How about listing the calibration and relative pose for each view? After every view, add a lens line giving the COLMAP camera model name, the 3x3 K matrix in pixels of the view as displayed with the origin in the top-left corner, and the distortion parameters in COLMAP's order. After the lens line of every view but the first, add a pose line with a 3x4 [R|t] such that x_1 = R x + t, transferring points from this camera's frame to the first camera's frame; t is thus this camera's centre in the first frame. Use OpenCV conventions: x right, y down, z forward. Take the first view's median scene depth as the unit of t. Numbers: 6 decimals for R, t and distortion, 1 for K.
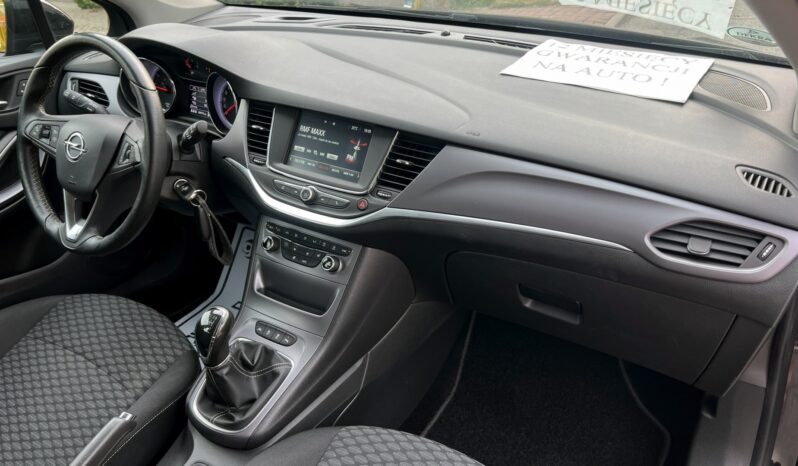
lens RADIAL K [[620.0, 0, 393.2], [0, 620.0, 231.9], [0, 0, 1]] dist [0.073212, -0.140902]
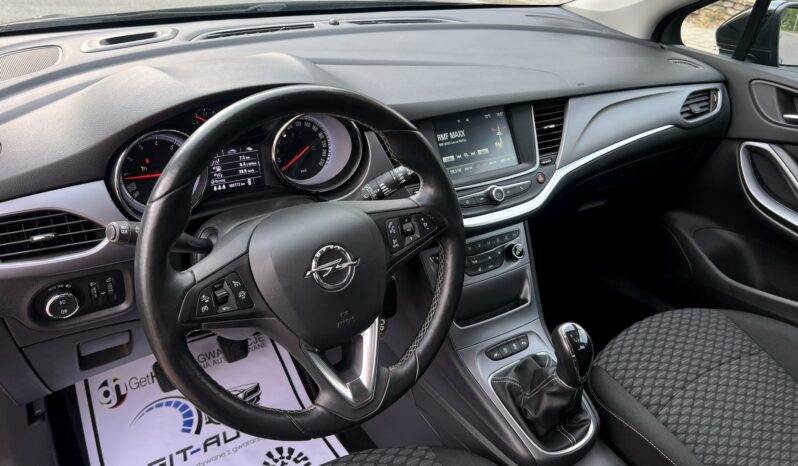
lens RADIAL K [[620.0, 0, 393.2], [0, 620.0, 231.9], [0, 0, 1]] dist [0.073212, -0.140902]
pose [[0.423778, -0.410365, 0.807473, -0.983948], [0.386340, 0.888212, 0.248638, -0.303058], [-0.819240, 0.206592, 0.534945, 0.621164]]
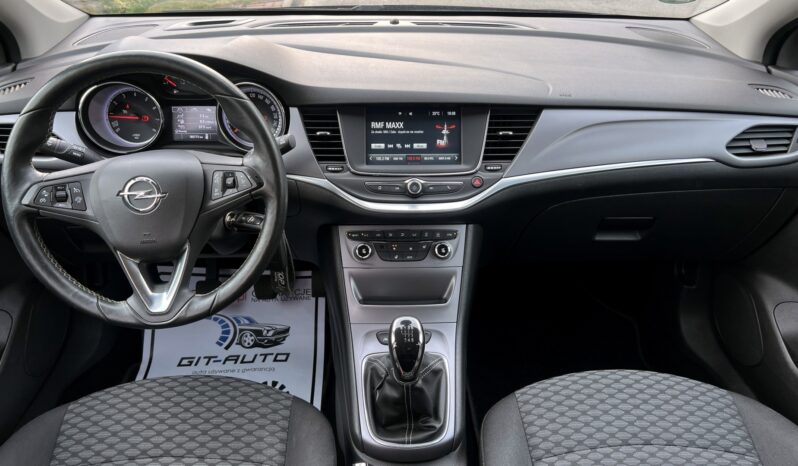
lens RADIAL K [[620.0, 0, 393.2], [0, 620.0, 231.9], [0, 0, 1]] dist [0.073212, -0.140902]
pose [[0.832781, -0.252533, 0.492648, -0.656079], [0.255329, 0.964803, 0.062947, -0.061523], [-0.491205, 0.073366, 0.867949, 0.167290]]
